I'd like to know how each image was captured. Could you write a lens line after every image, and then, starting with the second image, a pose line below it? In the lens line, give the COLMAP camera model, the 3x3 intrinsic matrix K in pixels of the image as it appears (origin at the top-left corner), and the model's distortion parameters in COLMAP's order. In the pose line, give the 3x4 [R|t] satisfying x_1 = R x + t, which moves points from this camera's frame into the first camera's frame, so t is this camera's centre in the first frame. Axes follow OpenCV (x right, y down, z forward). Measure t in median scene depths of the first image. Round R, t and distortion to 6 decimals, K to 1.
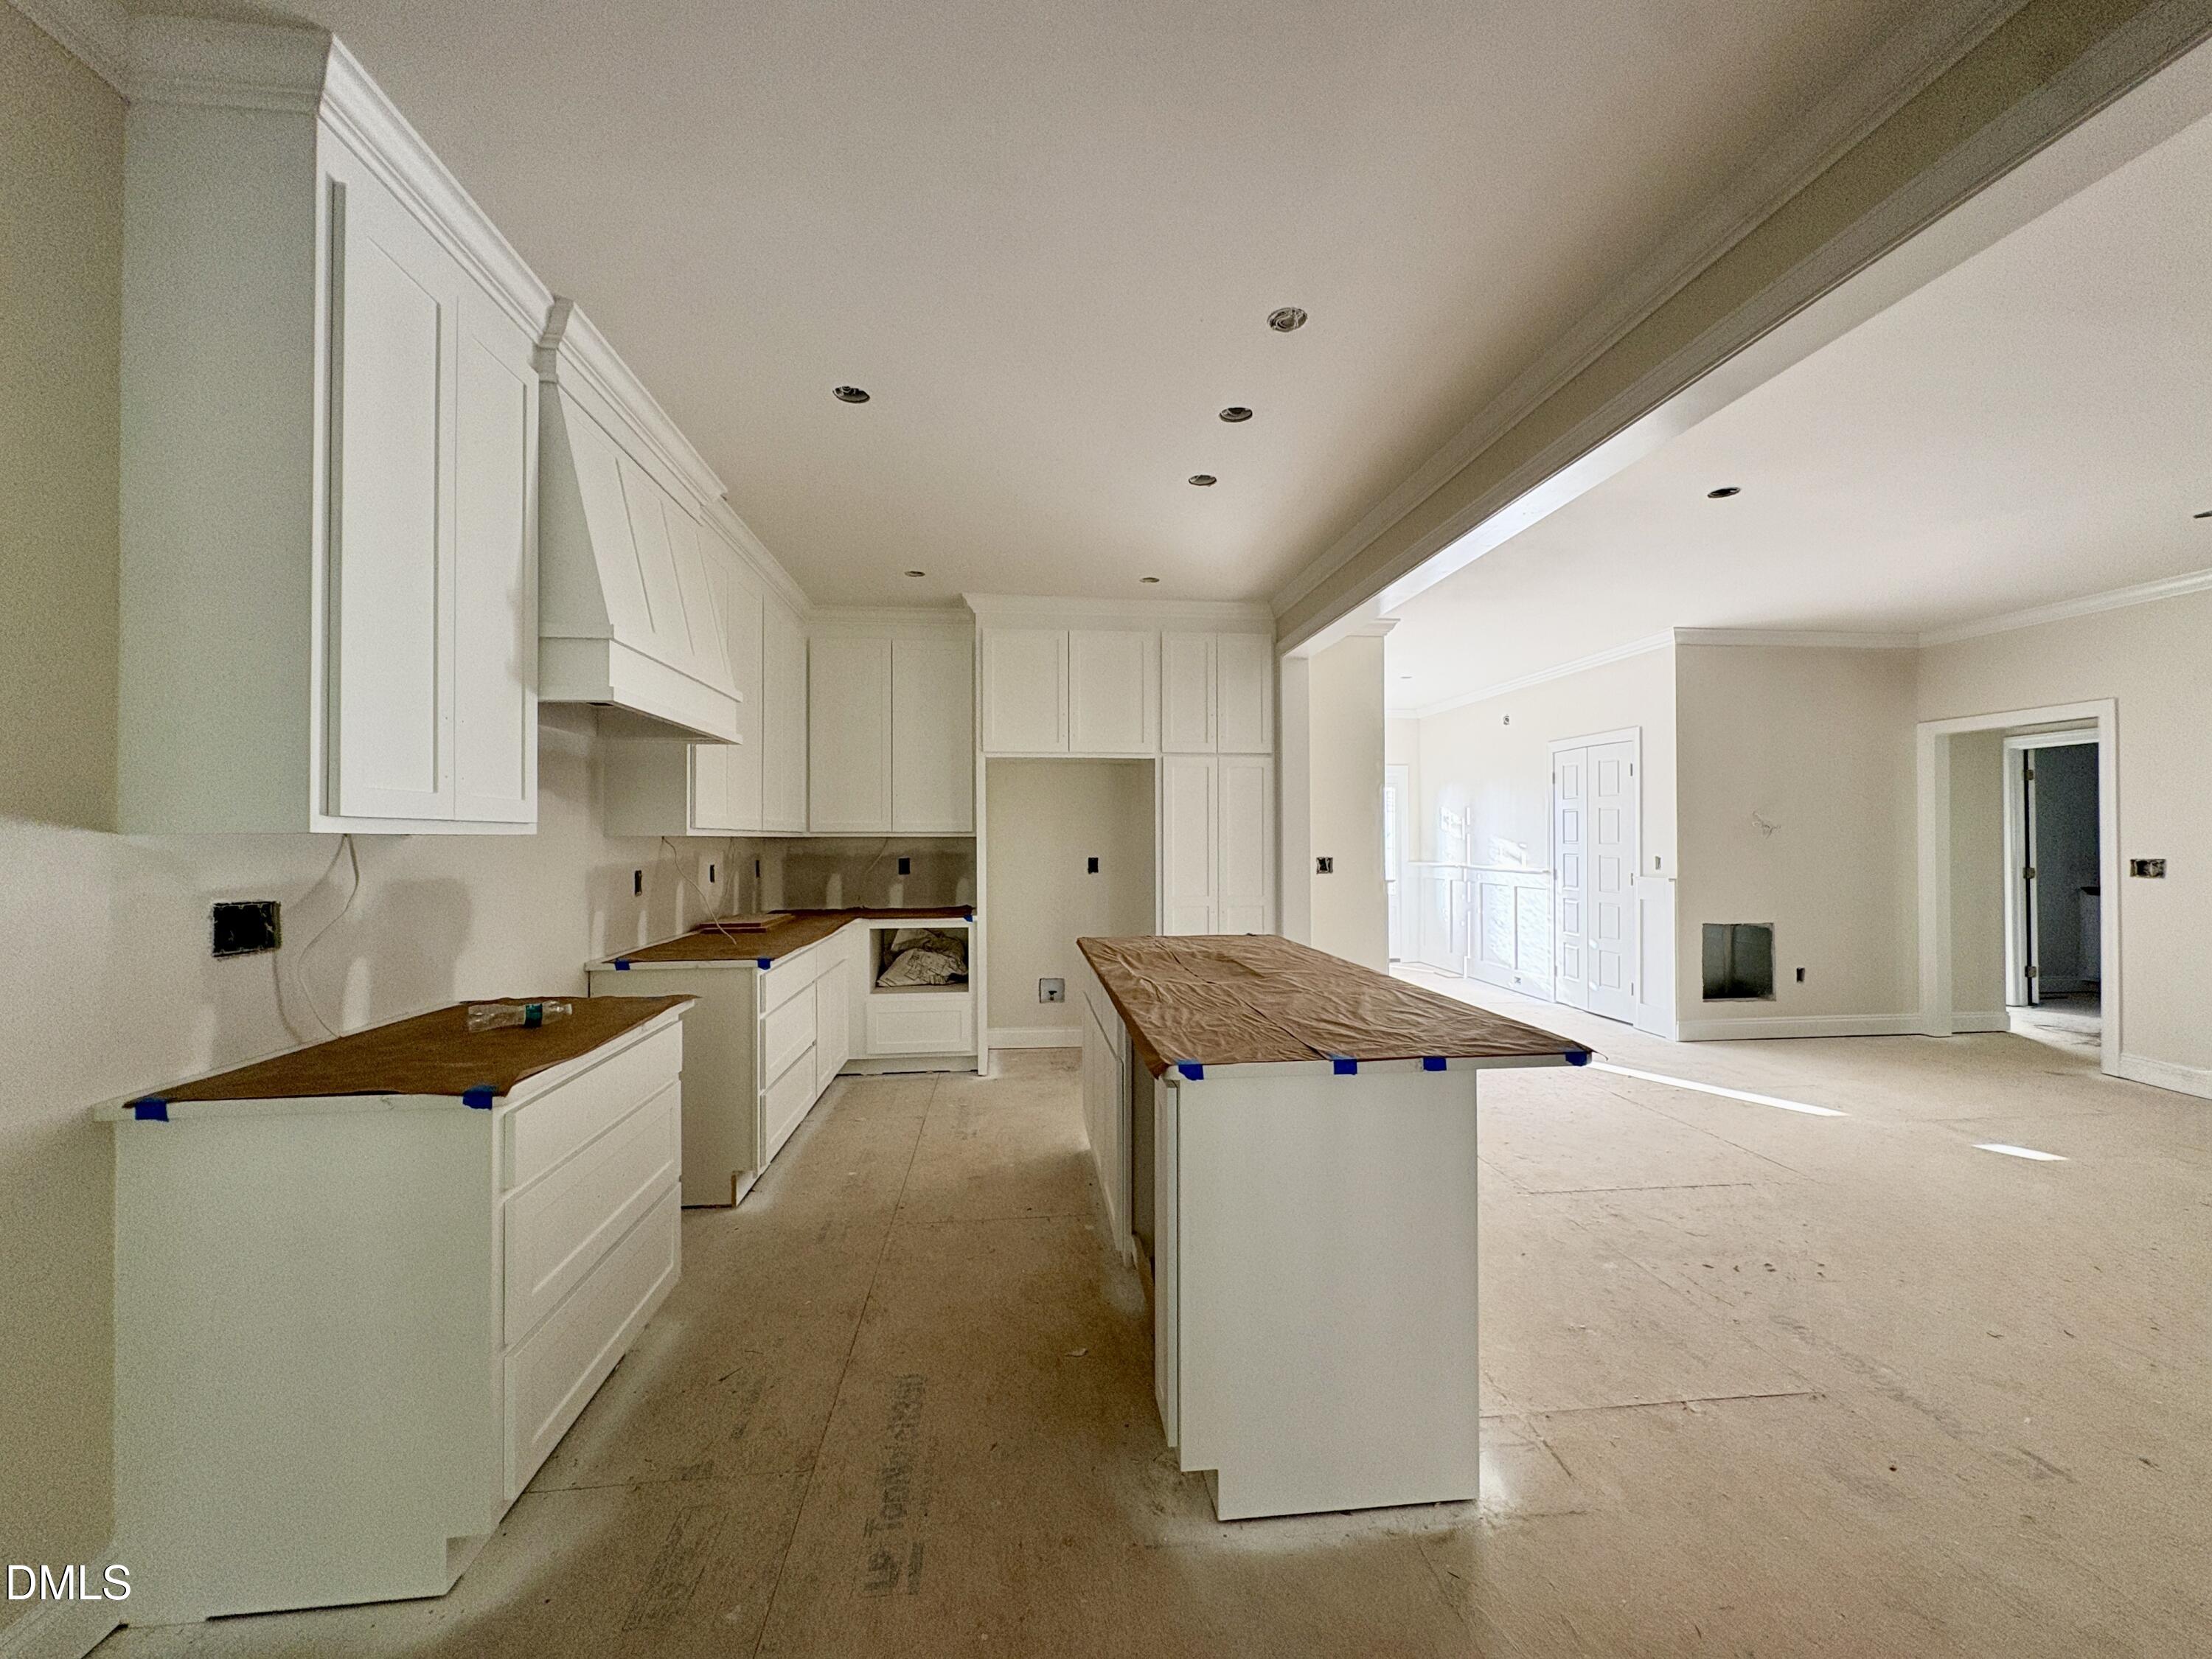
lens RADIAL K [[879.0, 0, 1108.6], [0, 879.0, 830.5], [0, 0, 1]] dist [0.000324, 0.000427]
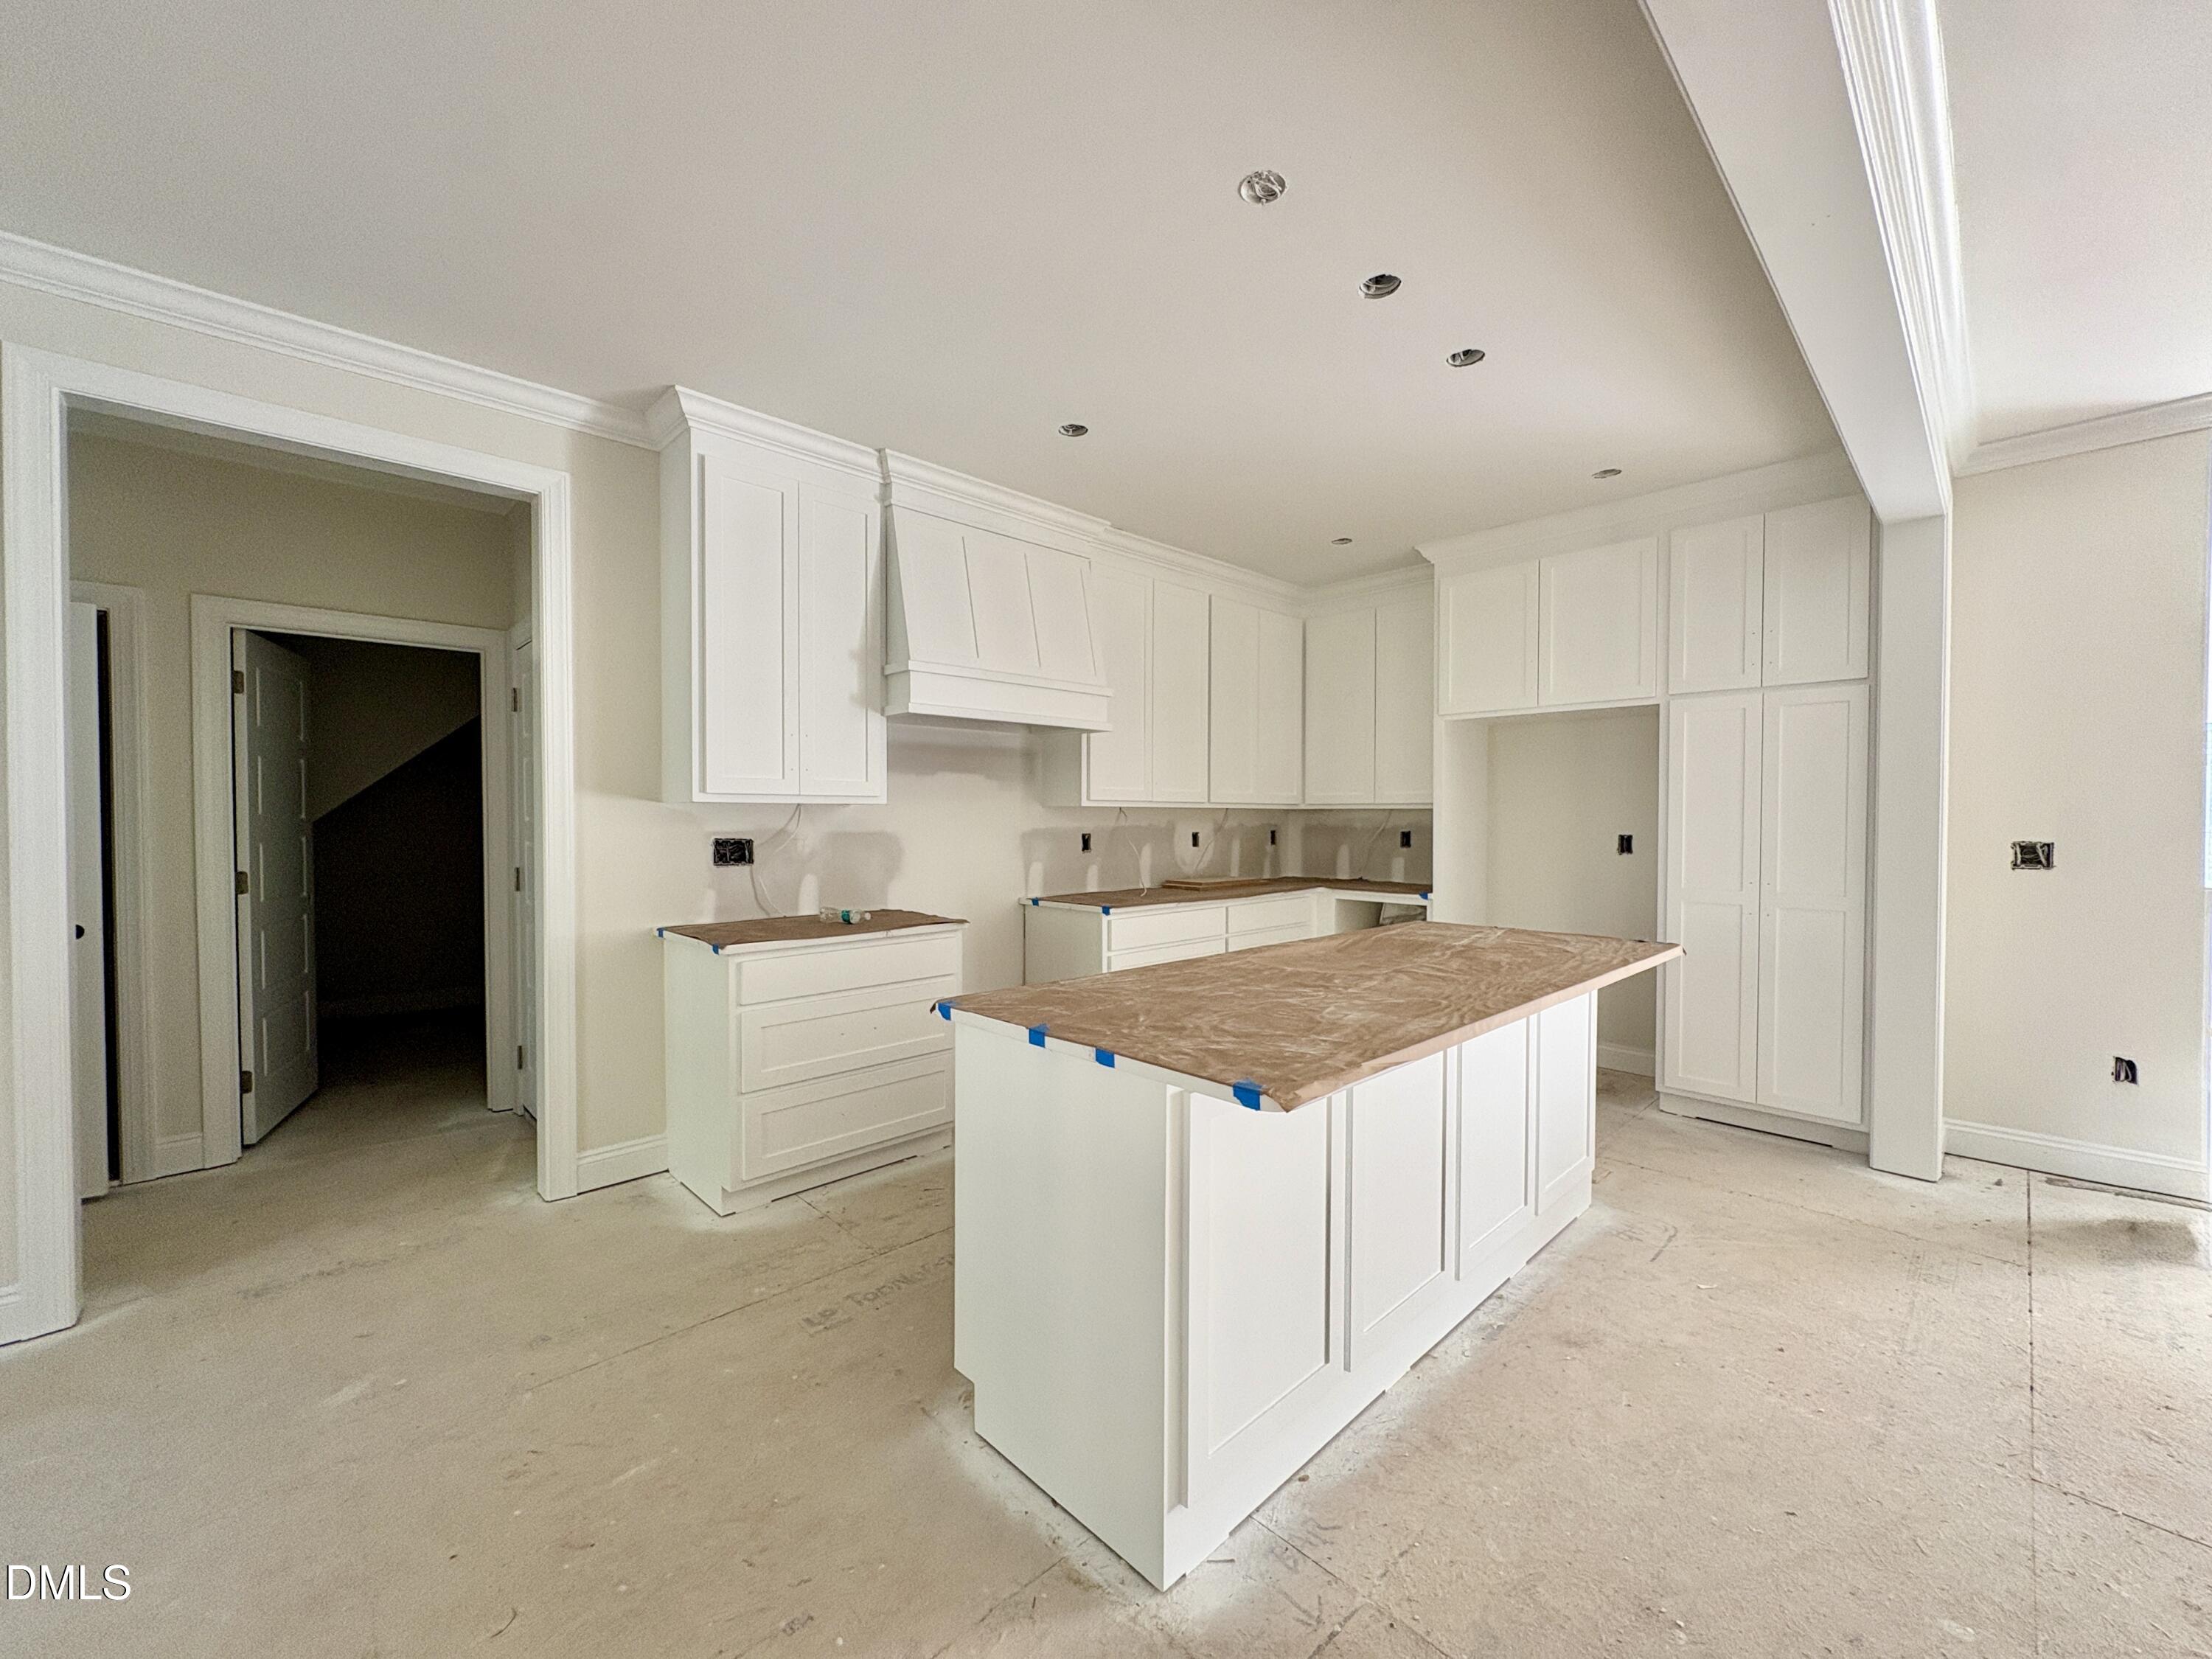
lens RADIAL K [[879.0, 0, 1106.5], [0, 879.0, 831.7], [0, 0, 1]] dist [0.000324, 0.000427]
pose [[0.611954, 0.018570, -0.790675, 0.370575], [0.003188, 0.999658, 0.025946, 0.006802], [0.790887, -0.018398, 0.611686, 0.166170]]
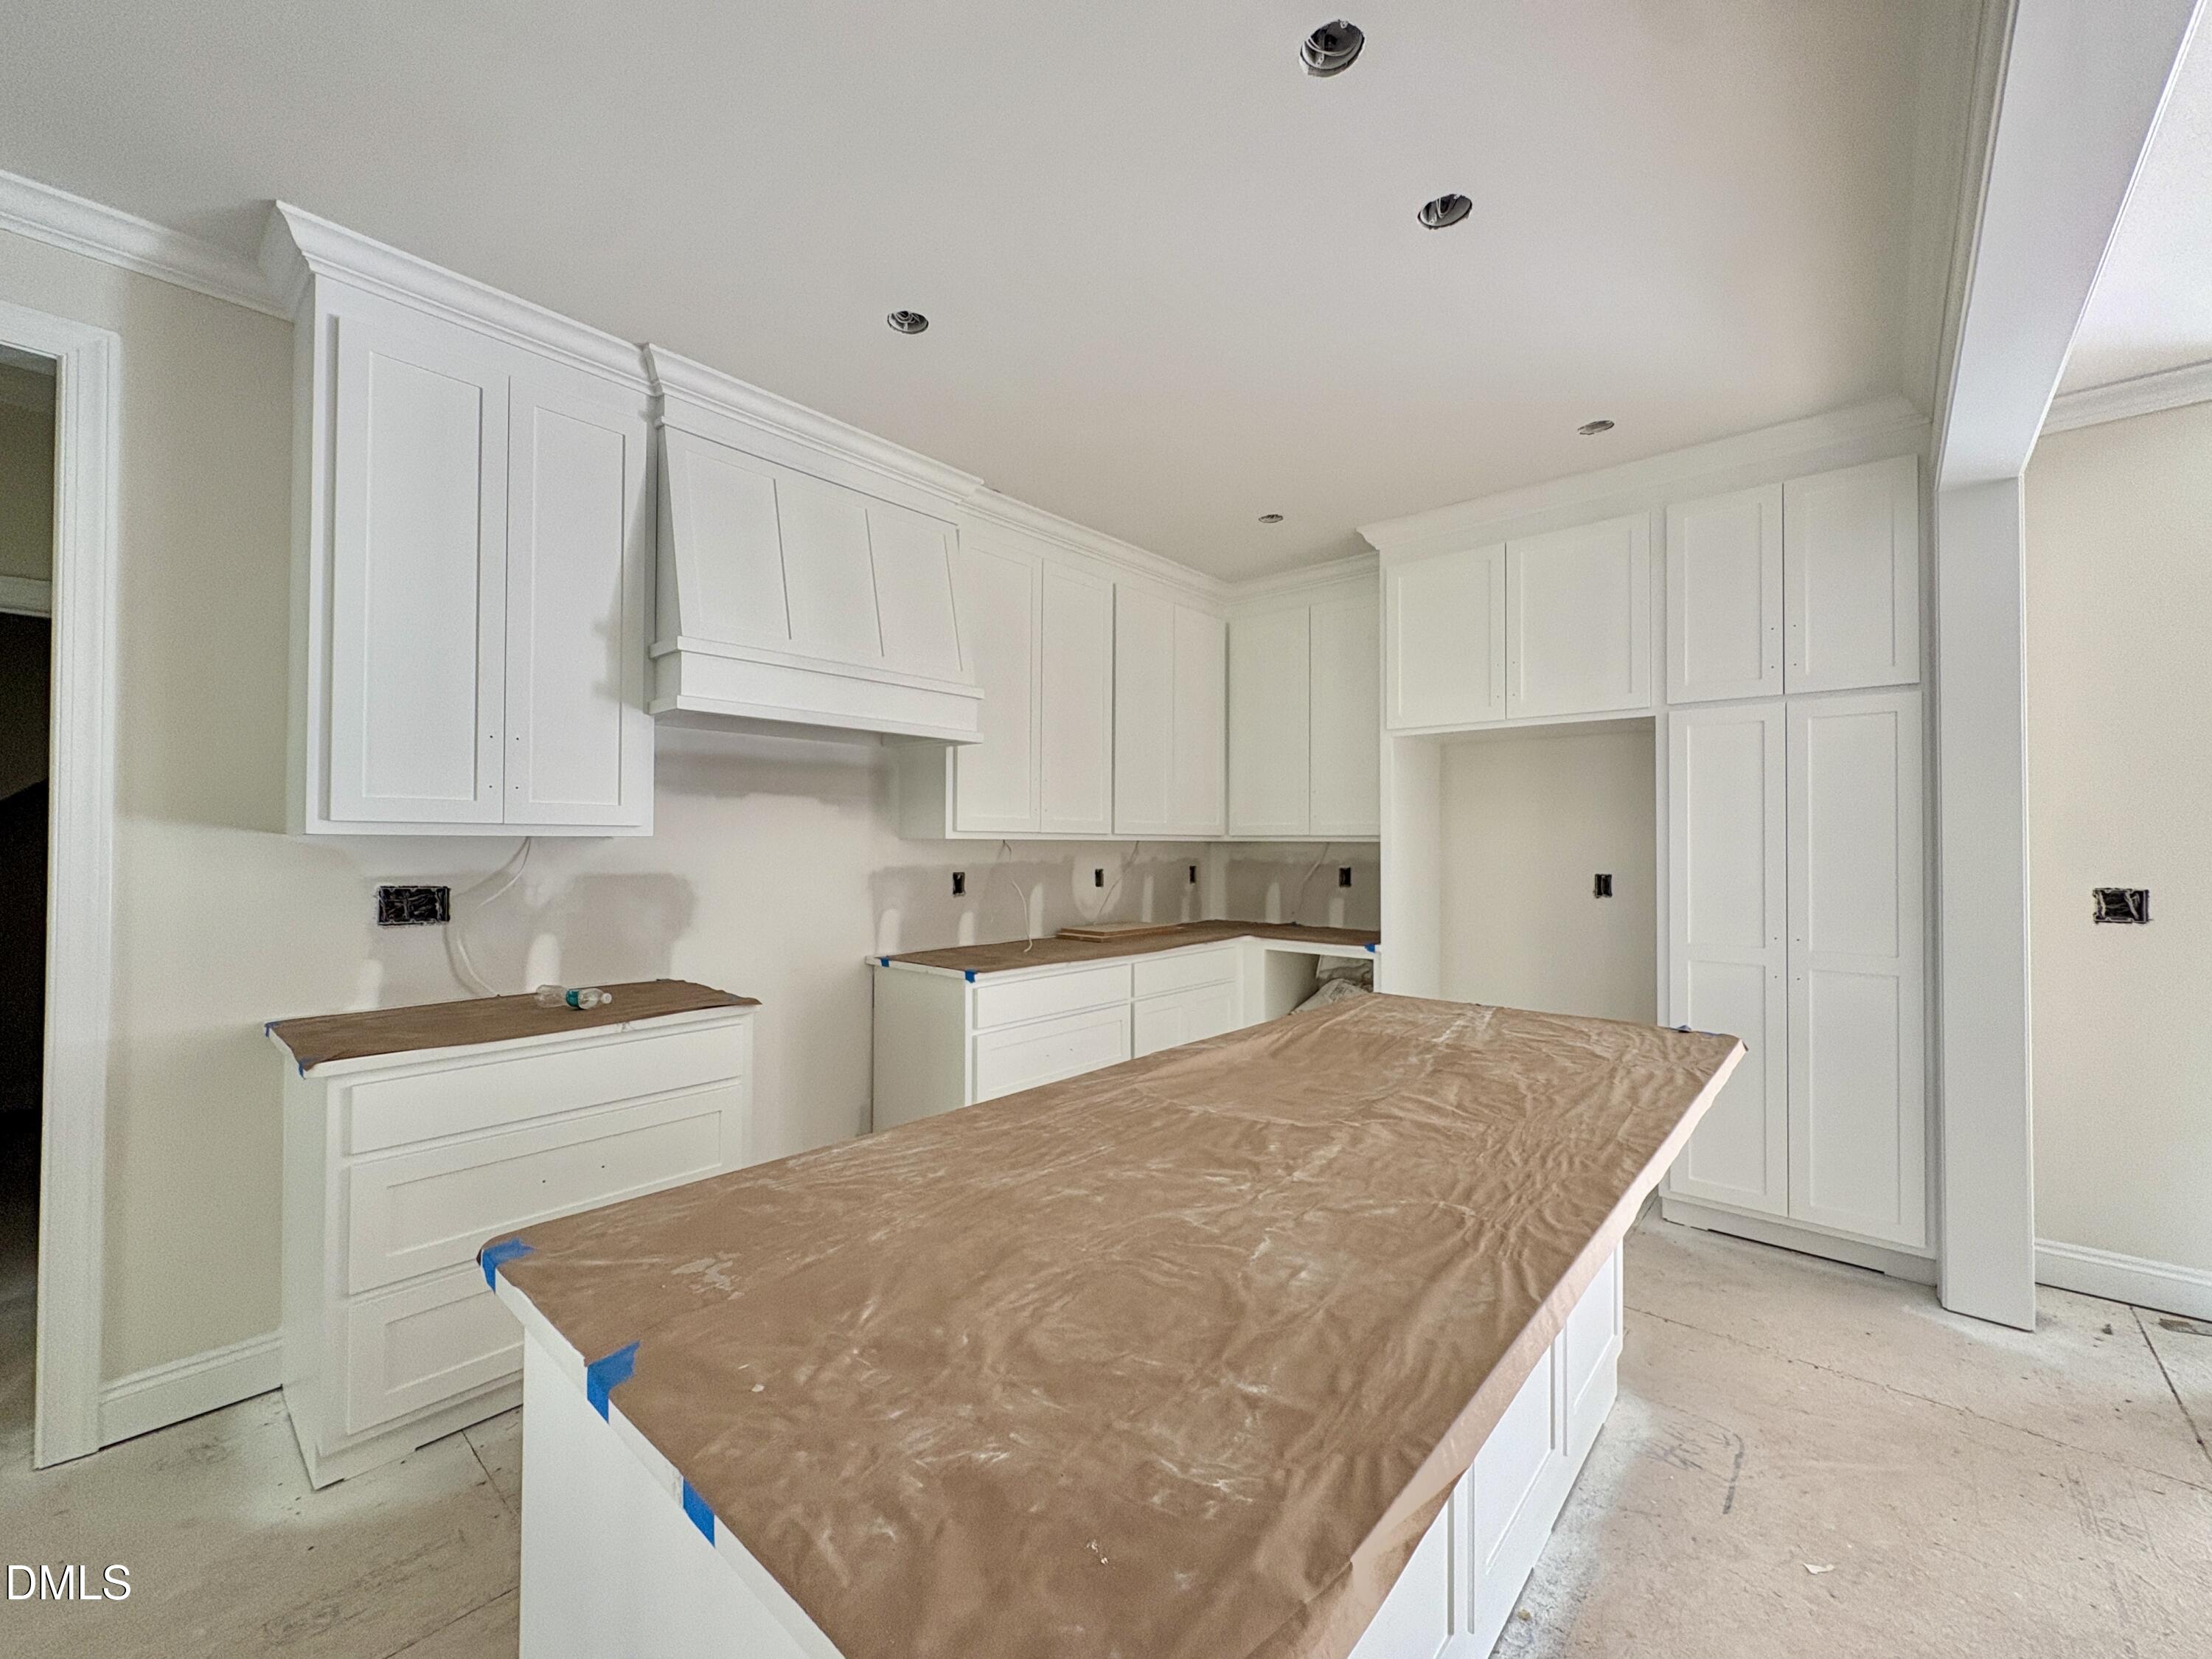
lens RADIAL K [[879.0, 0, 1106.5], [0, 879.0, 831.0], [0, 0, 1]] dist [0.000324, 0.000427]
pose [[0.672652, -0.004143, -0.739947, 0.255854], [0.000191, 0.999985, -0.005426, 0.001775], [0.739959, 0.003509, 0.672643, 0.311673]]
